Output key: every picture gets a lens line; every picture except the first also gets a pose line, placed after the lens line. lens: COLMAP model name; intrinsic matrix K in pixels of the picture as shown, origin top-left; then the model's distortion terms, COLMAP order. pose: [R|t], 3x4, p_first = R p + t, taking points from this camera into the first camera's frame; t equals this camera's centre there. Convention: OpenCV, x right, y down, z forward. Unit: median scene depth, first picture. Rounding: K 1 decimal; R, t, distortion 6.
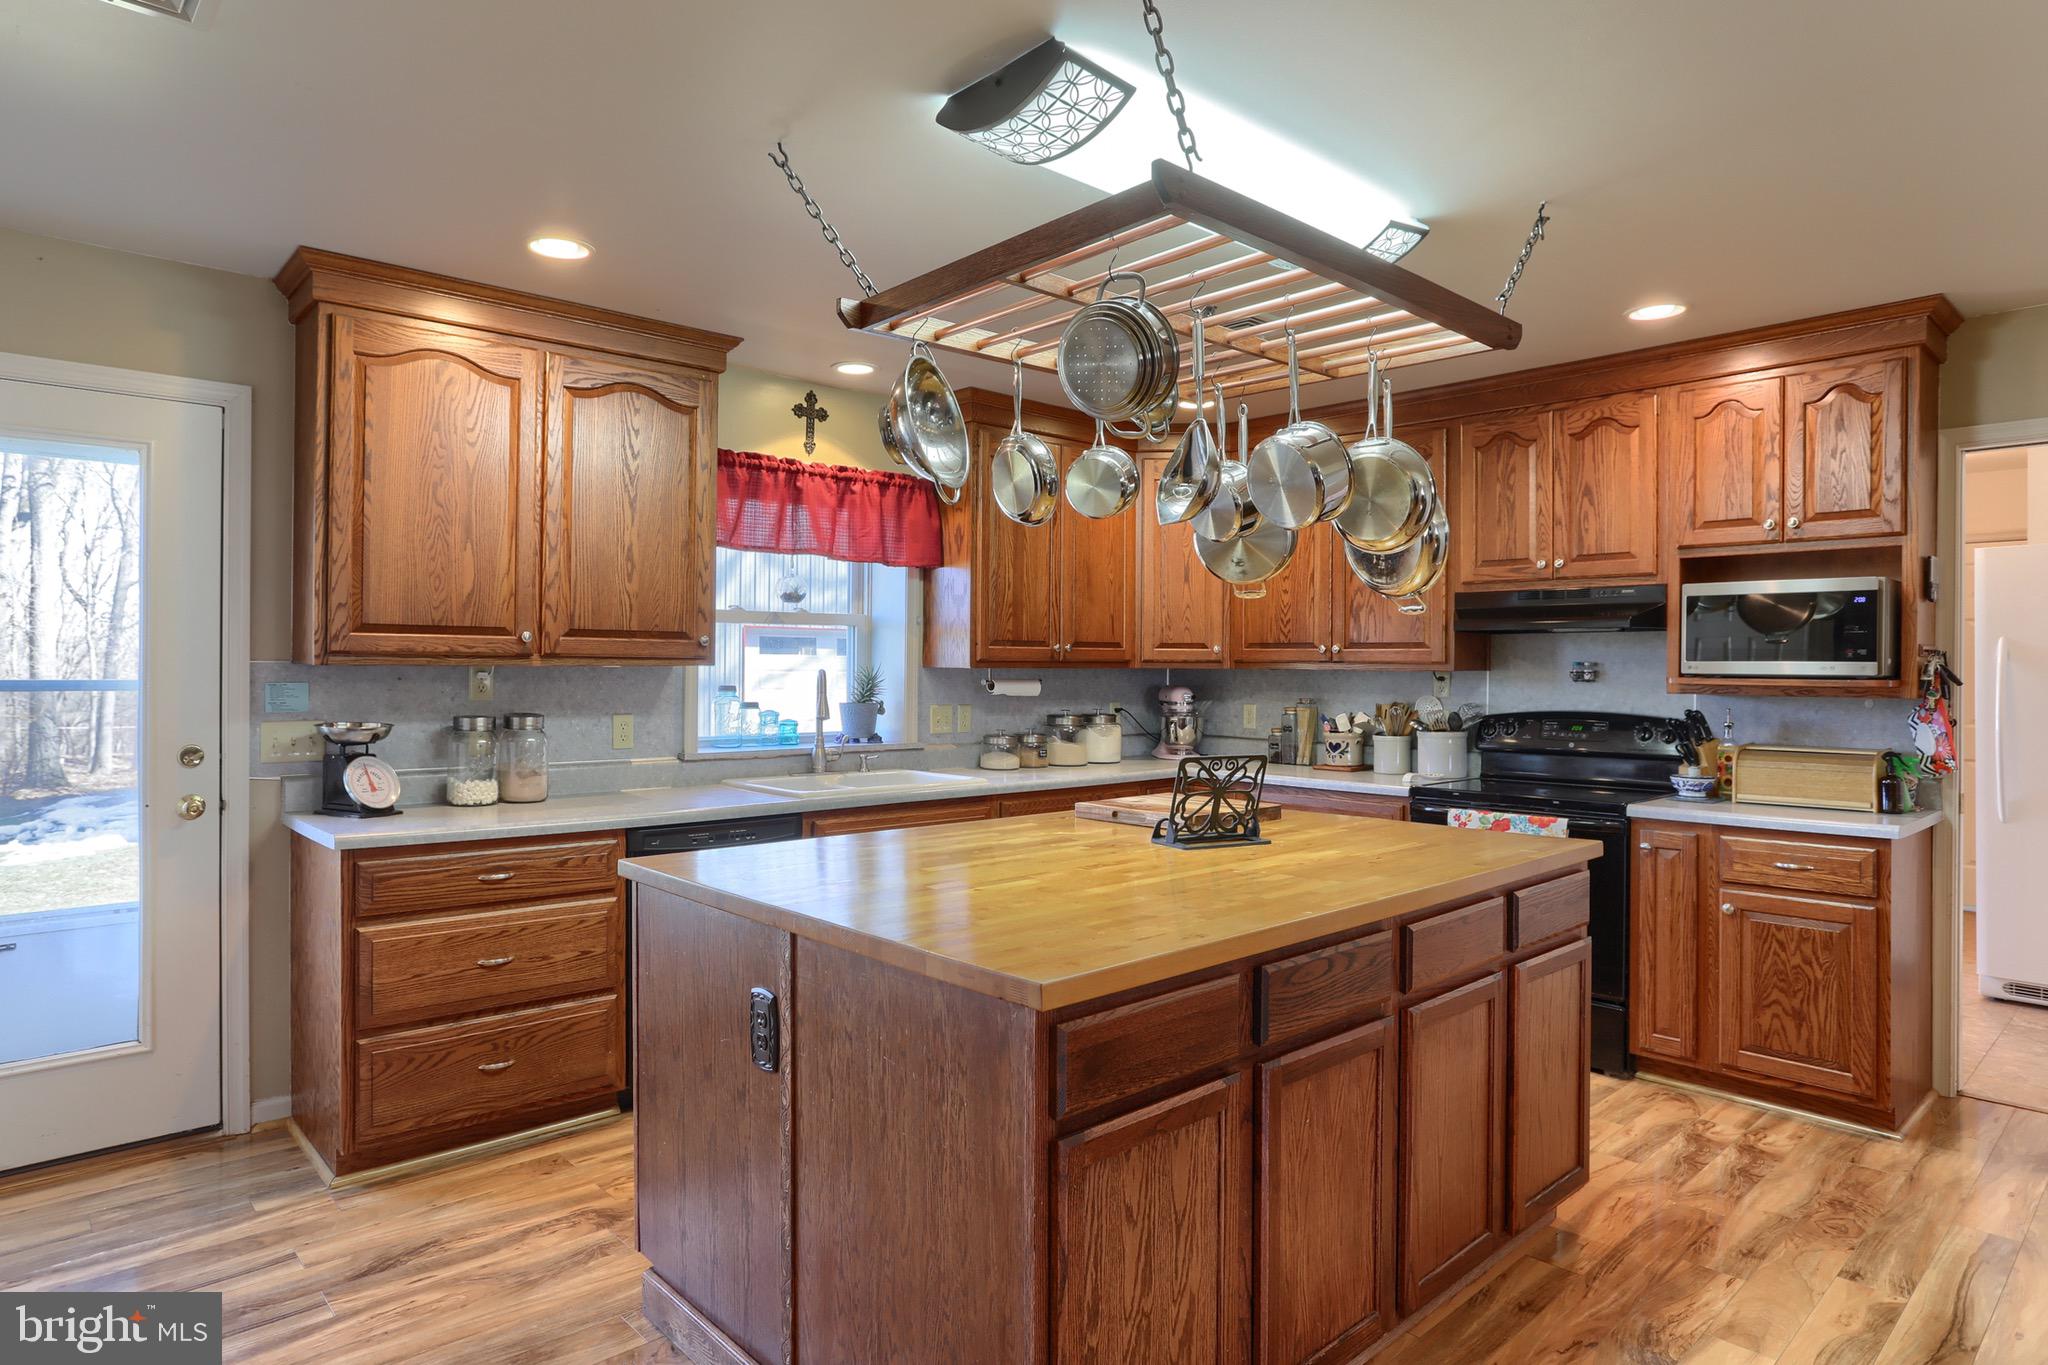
lens RADIAL K [[1167.4, 0, 972.5], [0, 1167.4, 667.2], [0, 0, 1]] dist [-0.033509, 0.001598]
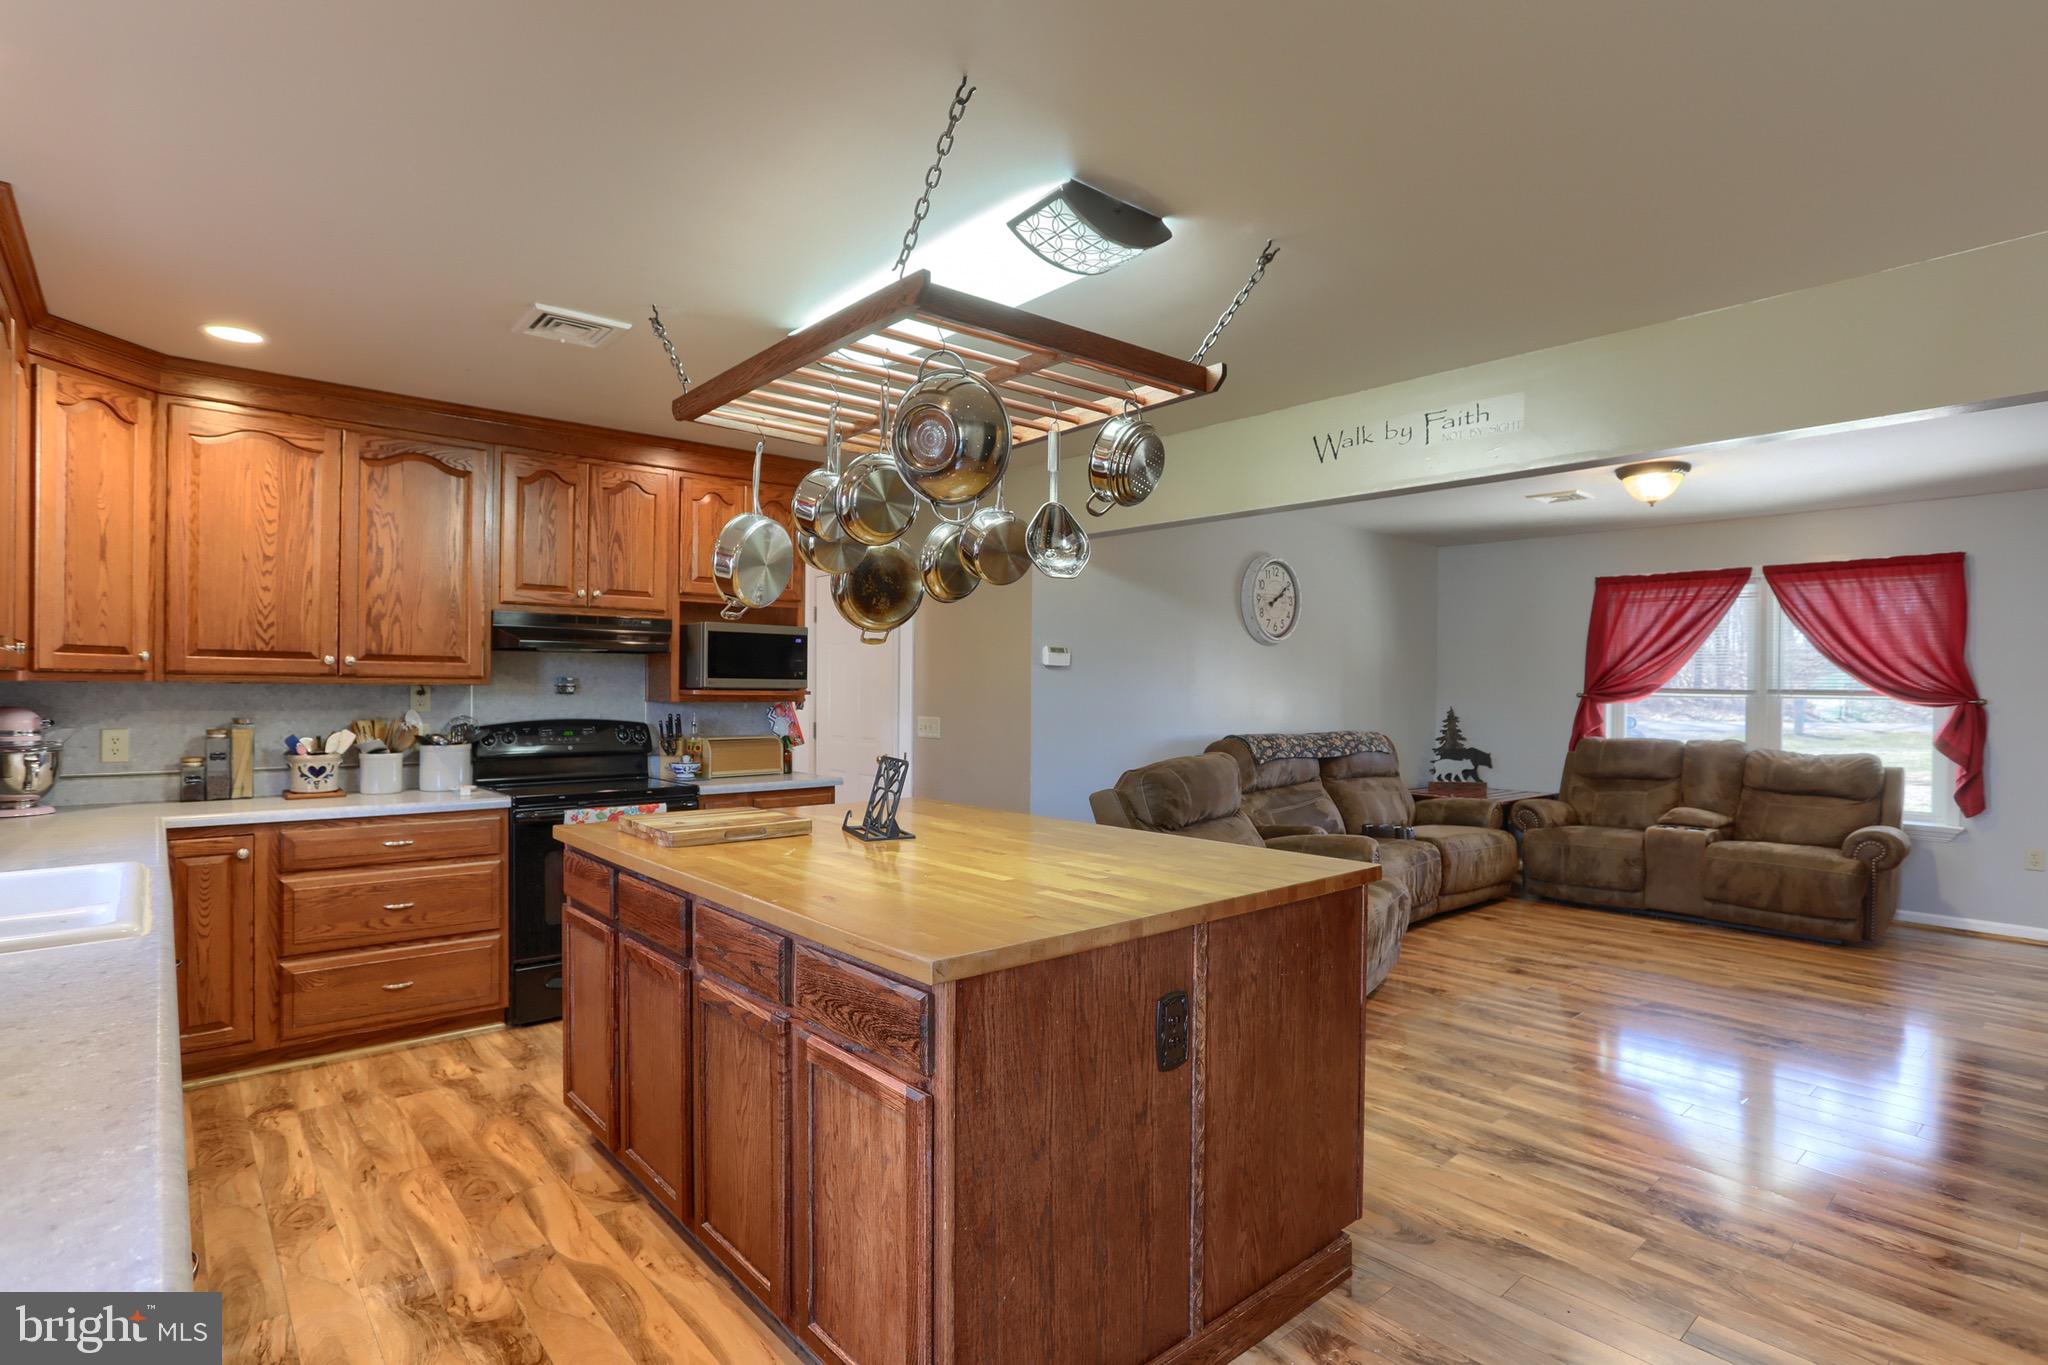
lens RADIAL K [[1026.6, 0, 1026.7], [0, 1026.6, 695.8], [0, 0, 1]] dist [-0.060111, 0.038067]
pose [[-0.000797, -0.012469, 0.999922, -0.575398], [-0.004927, 0.999910, 0.012465, -0.000820], [-0.999988, -0.004917, -0.000858, 0.595304]]
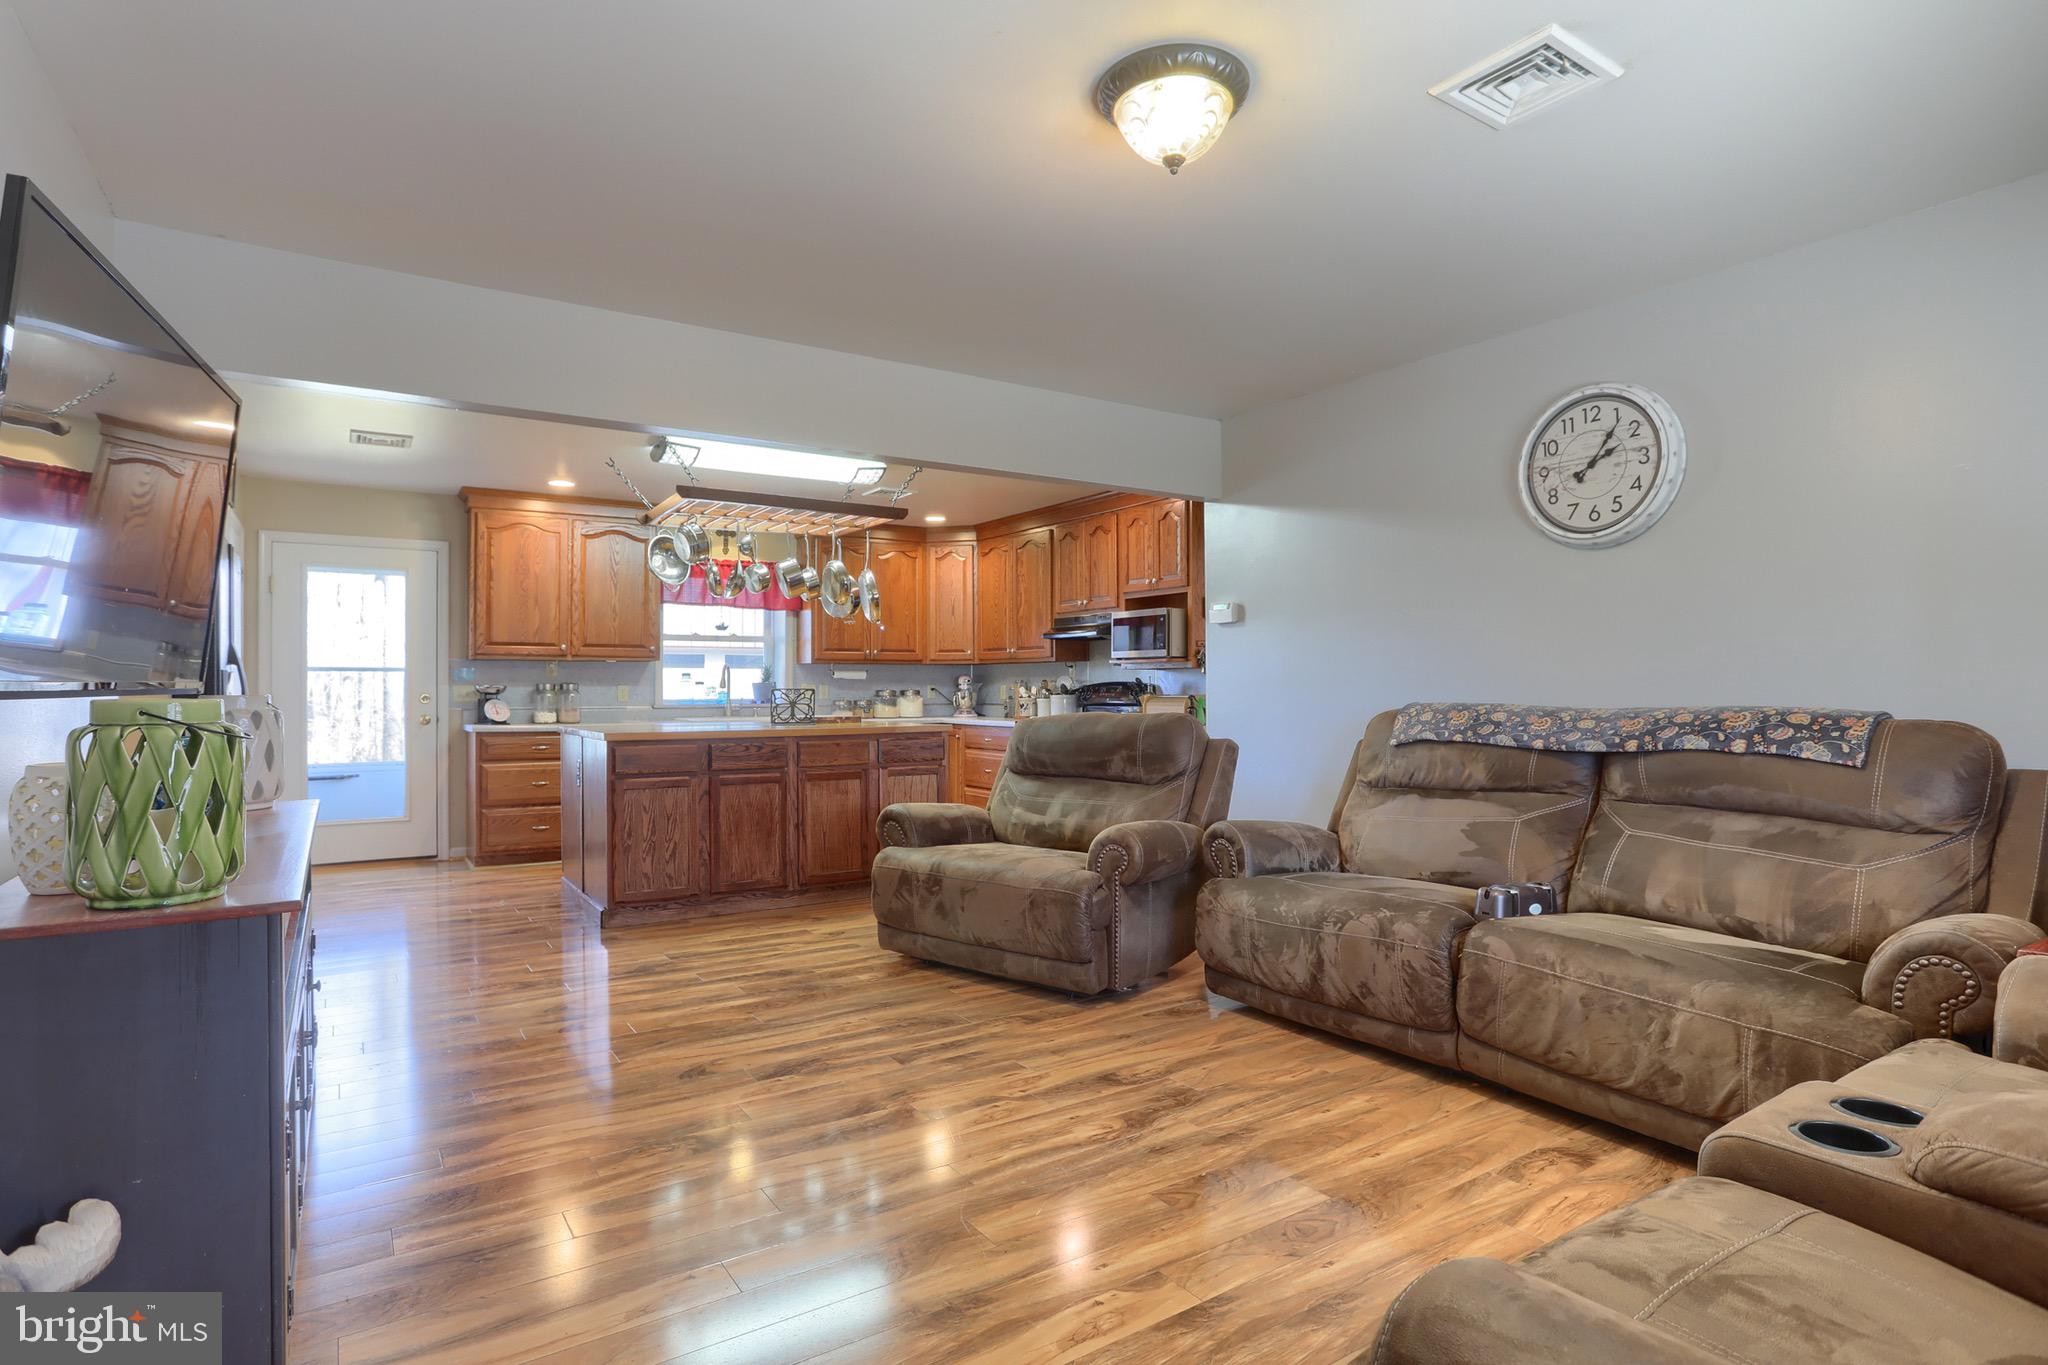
lens RADIAL K [[1048.5, 0, 1024.0], [0, 1048.5, 682.5], [0, 0, 1]] dist [-0.078551, 0.060501]
pose [[0.990523, -0.009790, -0.137000, 0.695434], [0.008806, 0.999931, -0.007789, 0.059008], [0.137067, 0.006509, 0.990540, -0.775569]]
